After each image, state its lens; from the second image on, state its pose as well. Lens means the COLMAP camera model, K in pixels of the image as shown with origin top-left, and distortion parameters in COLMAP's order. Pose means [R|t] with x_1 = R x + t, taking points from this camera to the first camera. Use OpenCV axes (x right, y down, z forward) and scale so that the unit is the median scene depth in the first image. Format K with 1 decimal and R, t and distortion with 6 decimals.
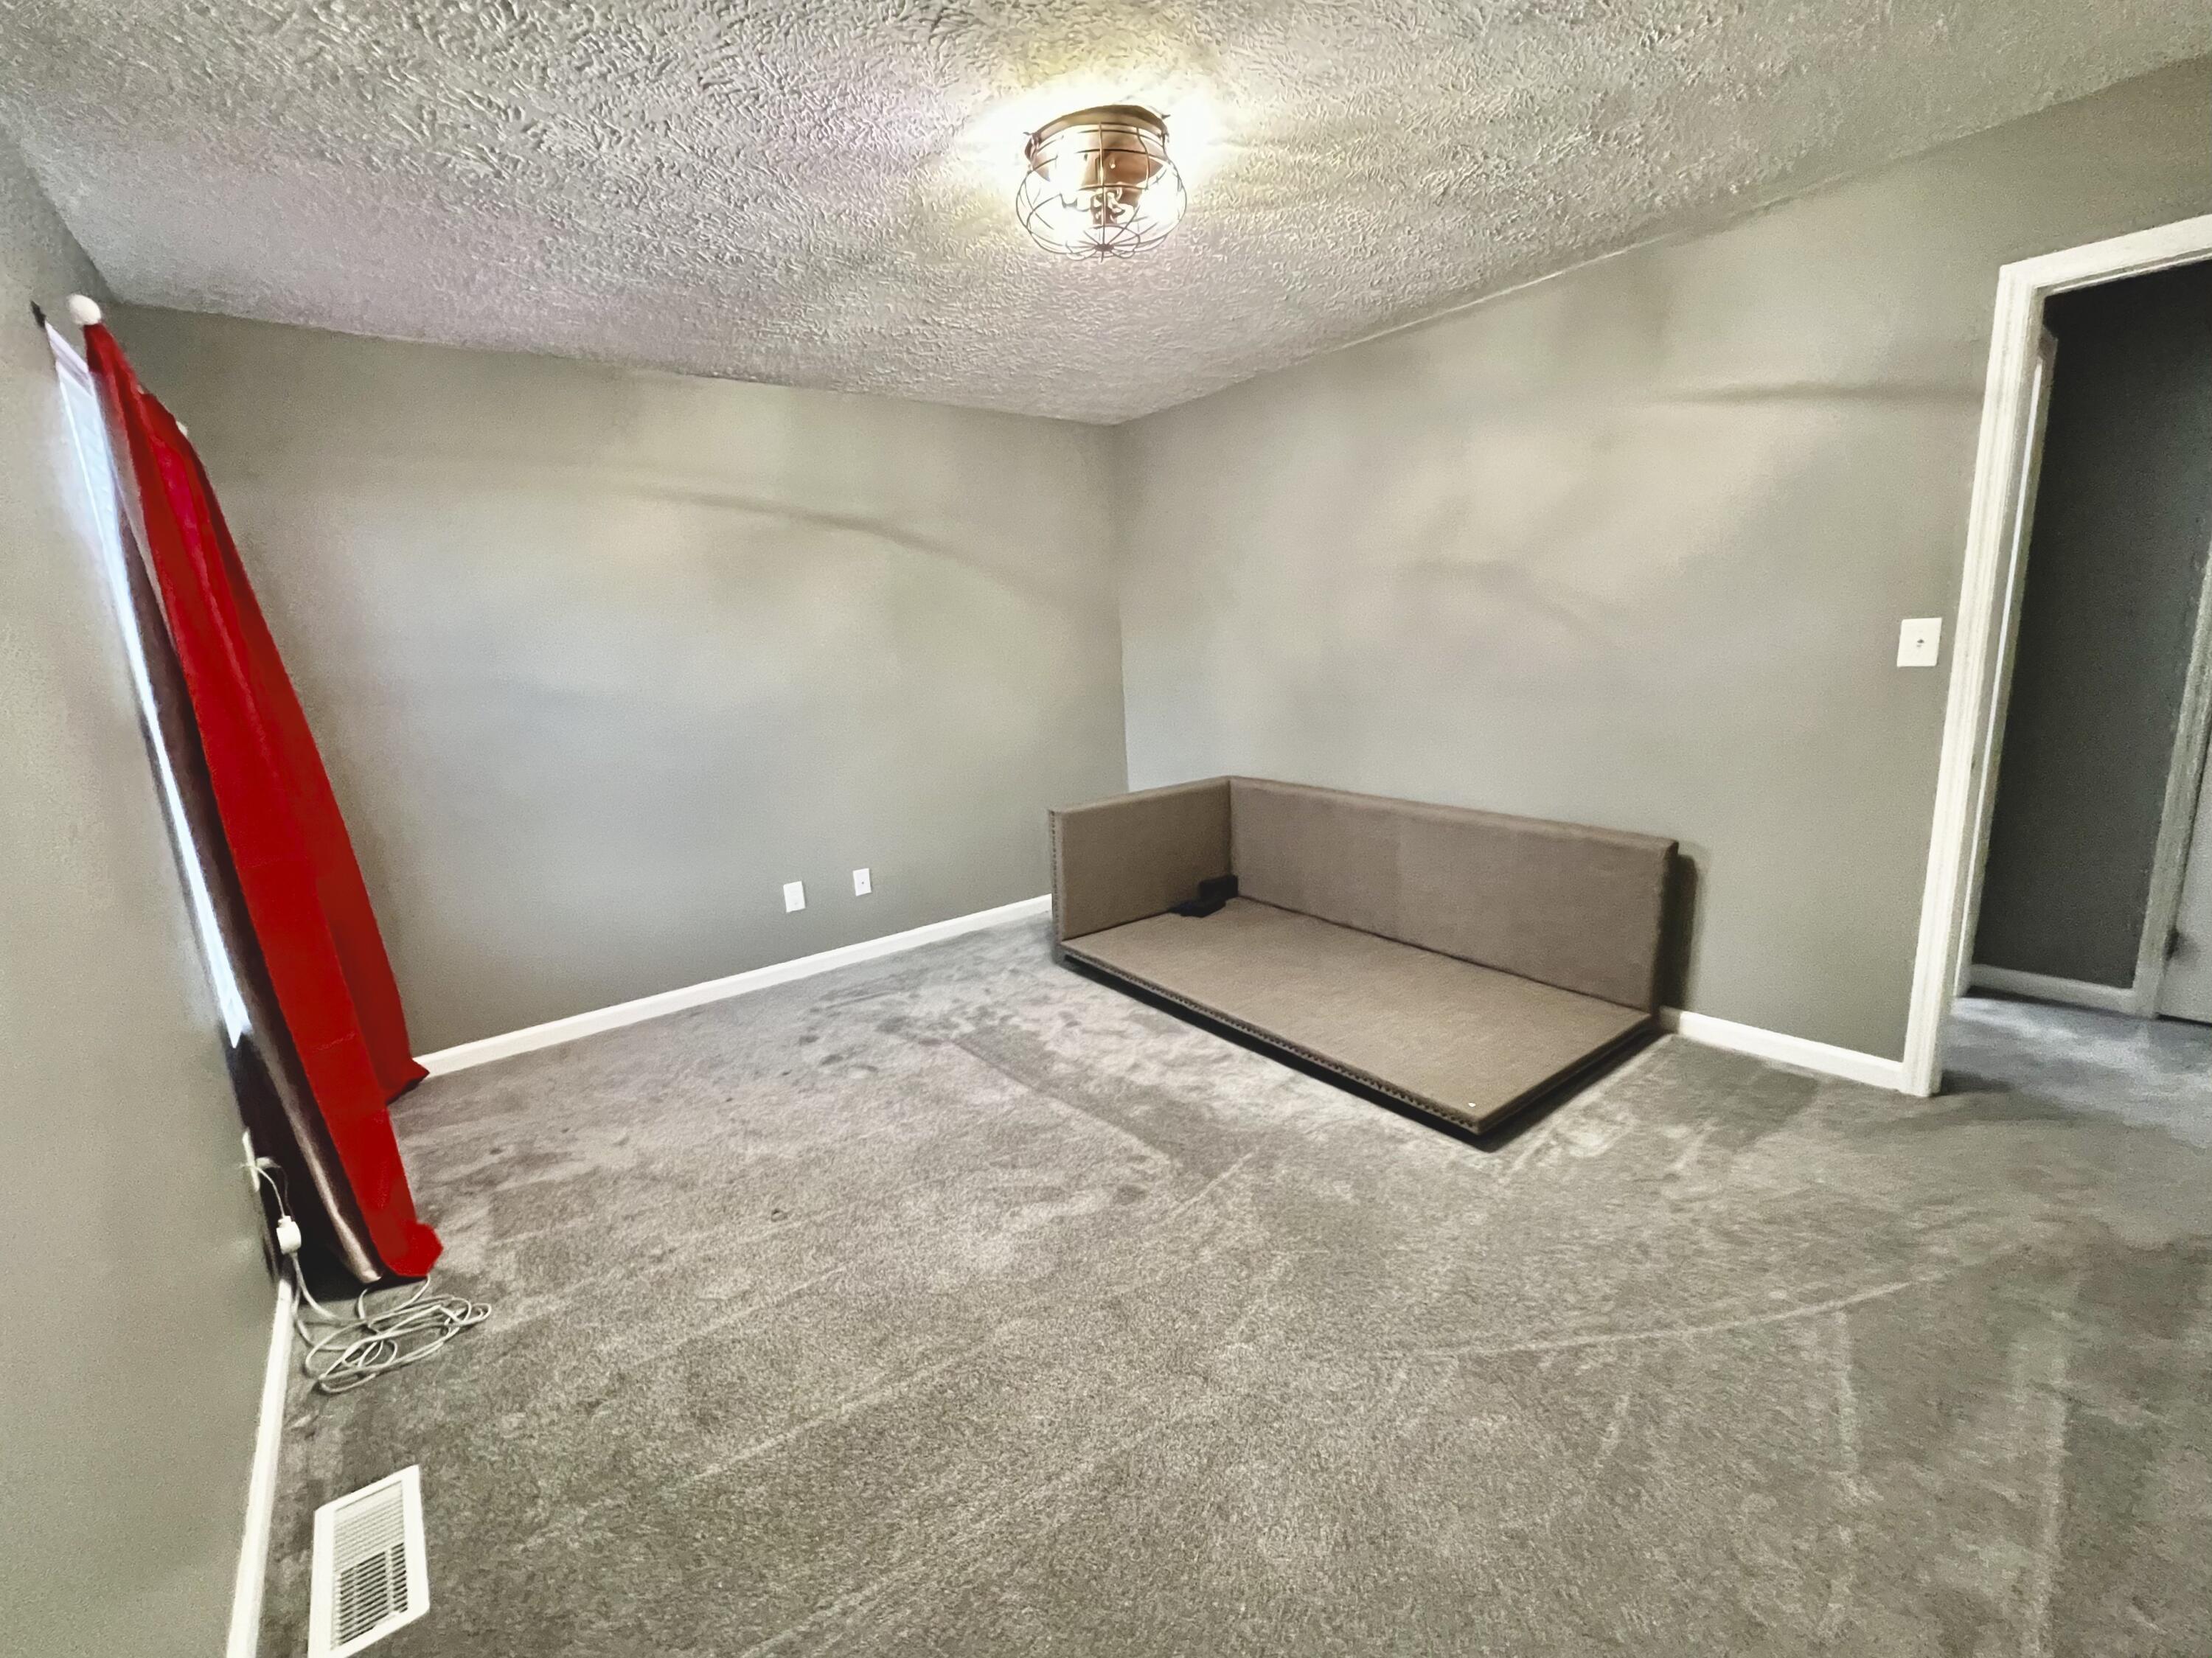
lens RADIAL K [[892.3, 0, 1114.9], [0, 892.3, 824.1], [0, 0, 1]] dist [-0.000085, 0.000302]
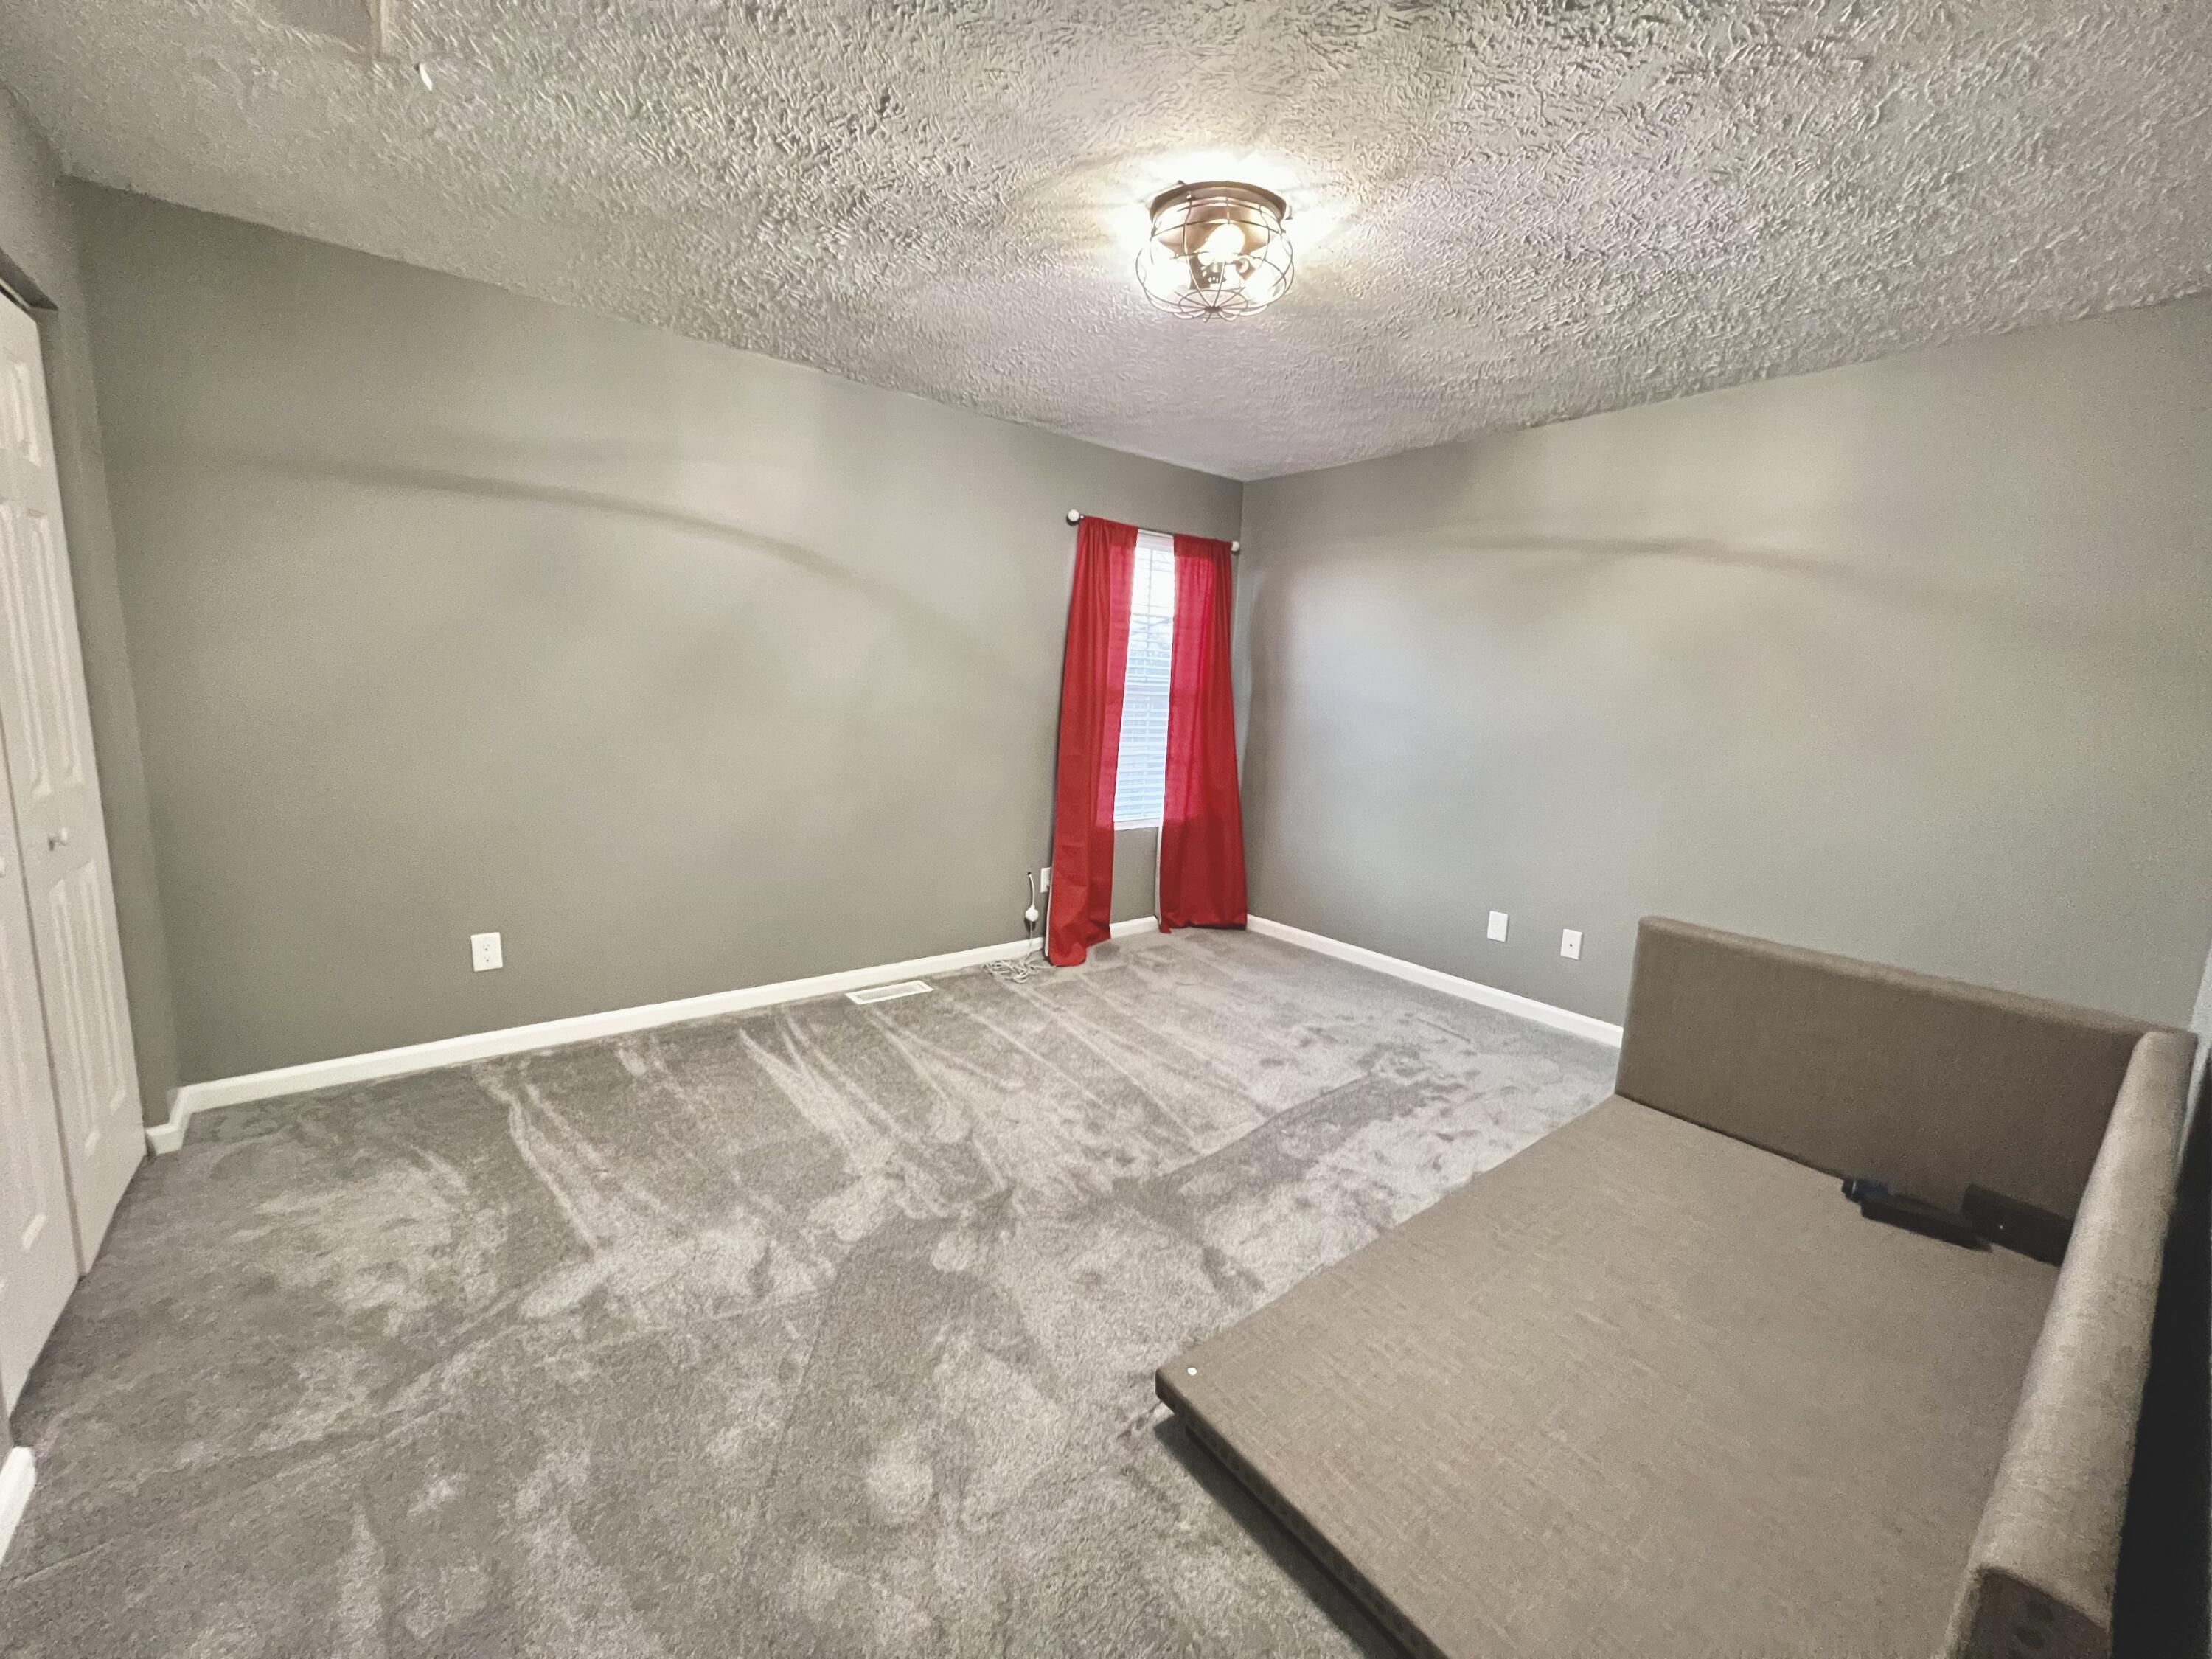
lens RADIAL K [[892.4, 0, 1114.9], [0, 892.4, 824.6], [0, 0, 1]] dist [-0.000085, 0.000302]
pose [[0.025614, 0.212125, -0.976907, 0.711341], [-0.251676, 0.947119, 0.199058, -0.143950], [0.967472, 0.240765, 0.077647, 0.574354]]
